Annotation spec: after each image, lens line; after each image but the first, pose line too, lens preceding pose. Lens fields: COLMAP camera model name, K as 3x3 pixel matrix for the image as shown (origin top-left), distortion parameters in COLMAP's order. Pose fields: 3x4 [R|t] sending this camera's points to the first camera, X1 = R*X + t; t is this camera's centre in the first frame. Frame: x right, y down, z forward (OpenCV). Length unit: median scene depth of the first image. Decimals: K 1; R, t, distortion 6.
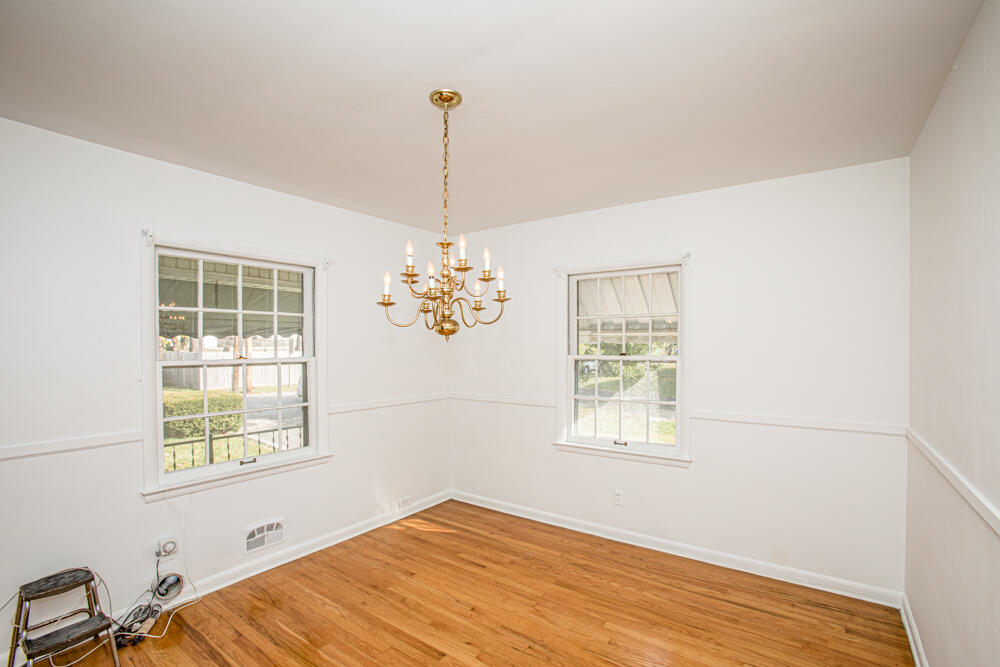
lens RADIAL K [[452.7, 0, 503.3], [0, 452.7, 335.3], [0, 0, 1]] dist [-0.082135, 0.030700]
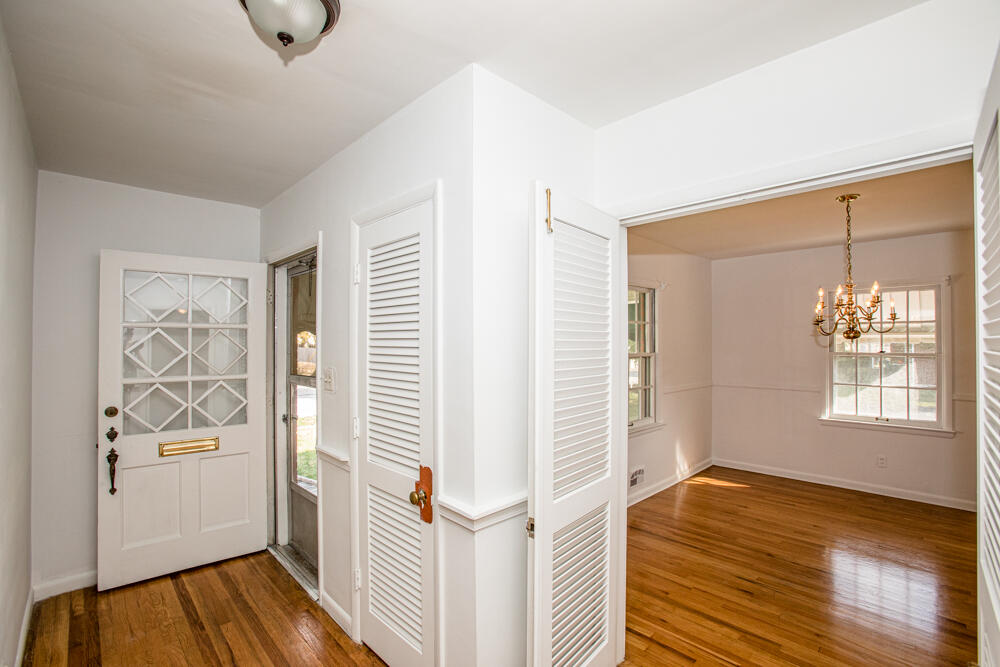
lens RADIAL K [[452.7, 0, 503.3], [0, 452.7, 335.3], [0, 0, 1]] dist [-0.082135, 0.030700]
pose [[0.981849, -0.007760, -0.189505, -0.673217], [0.009253, 0.999933, 0.006991, -0.023827], [0.189438, -0.008618, 0.981855, -0.500215]]
